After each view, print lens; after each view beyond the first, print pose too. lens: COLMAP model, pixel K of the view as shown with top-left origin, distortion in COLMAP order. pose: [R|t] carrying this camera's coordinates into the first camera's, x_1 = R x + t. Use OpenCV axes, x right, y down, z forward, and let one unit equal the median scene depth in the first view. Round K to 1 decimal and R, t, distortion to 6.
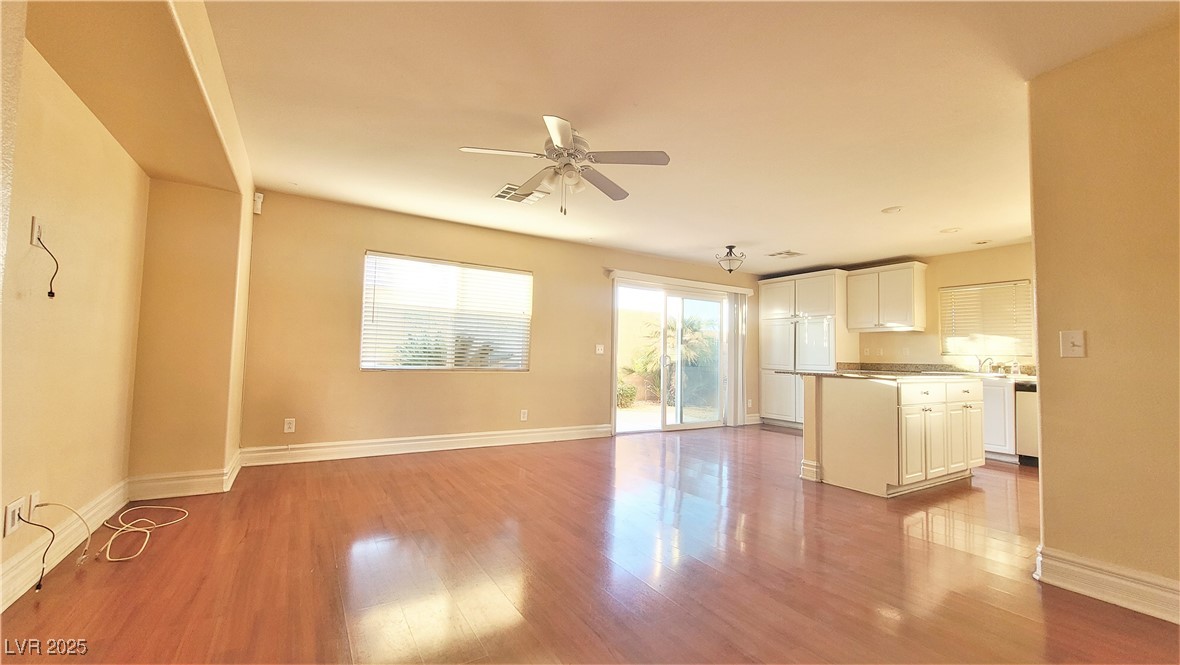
lens RADIAL K [[464.3, 0, 591.0], [0, 464.3, 332.1], [0, 0, 1]] dist [0.002376, 0.000179]
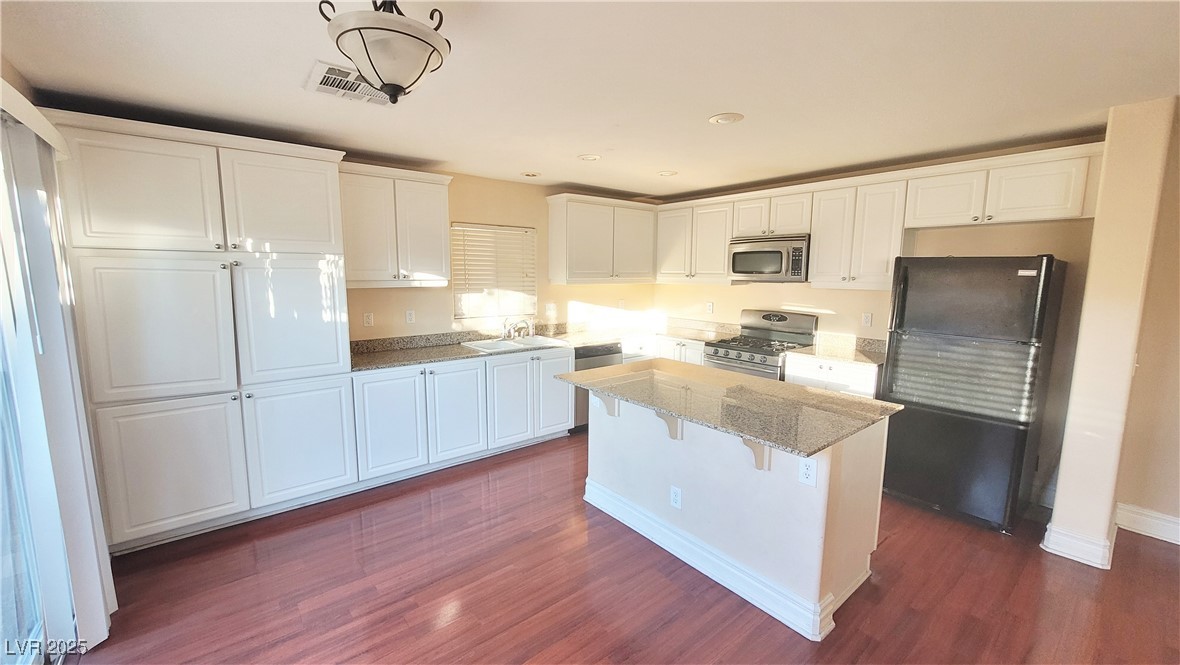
lens RADIAL K [[464.3, 0, 587.3], [0, 464.3, 333.0], [0, 0, 1]] dist [0.002376, 0.000179]
pose [[-0.127149, -0.155804, 0.979570, 0.024814], [-0.064202, 0.986808, 0.148622, -0.044622], [-0.989804, -0.043993, -0.135474, 0.832100]]
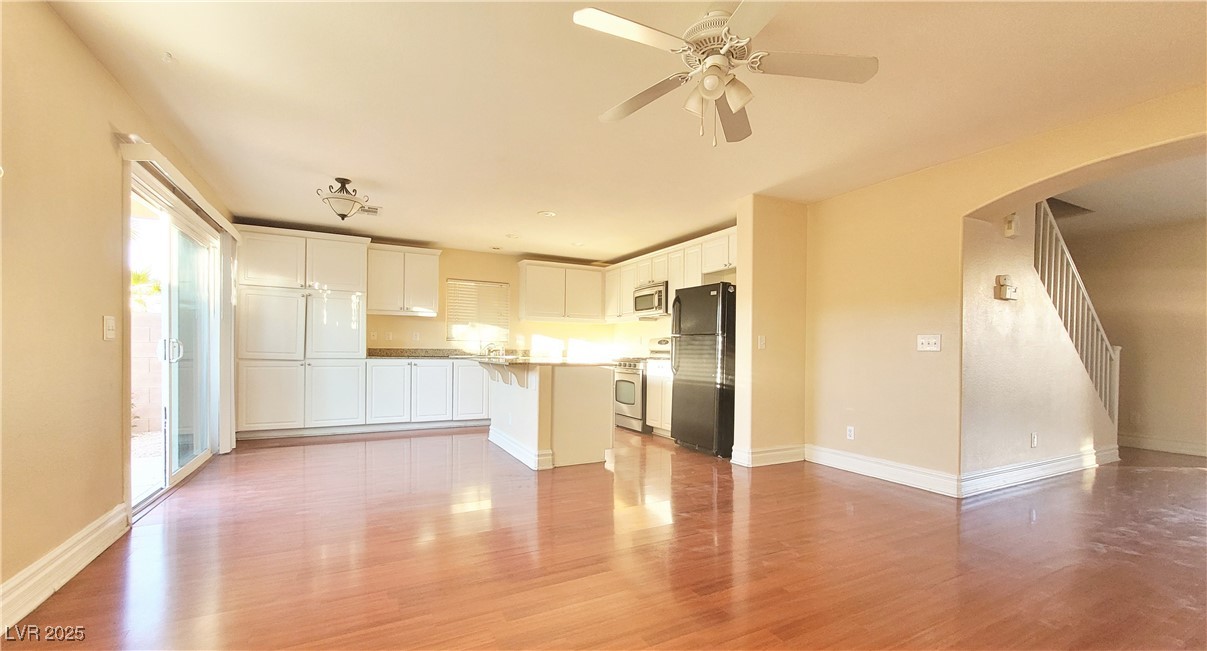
lens RADIAL K [[496.3, 0, 623.5], [0, 496.3, 355.2], [0, 0, 1]] dist [0.003281, 0.000126]
pose [[0.048690, -0.031523, 0.998316, -0.362528], [-0.066888, 0.997155, 0.034749, 0.014521], [-0.996572, -0.068467, 0.046443, 0.494105]]
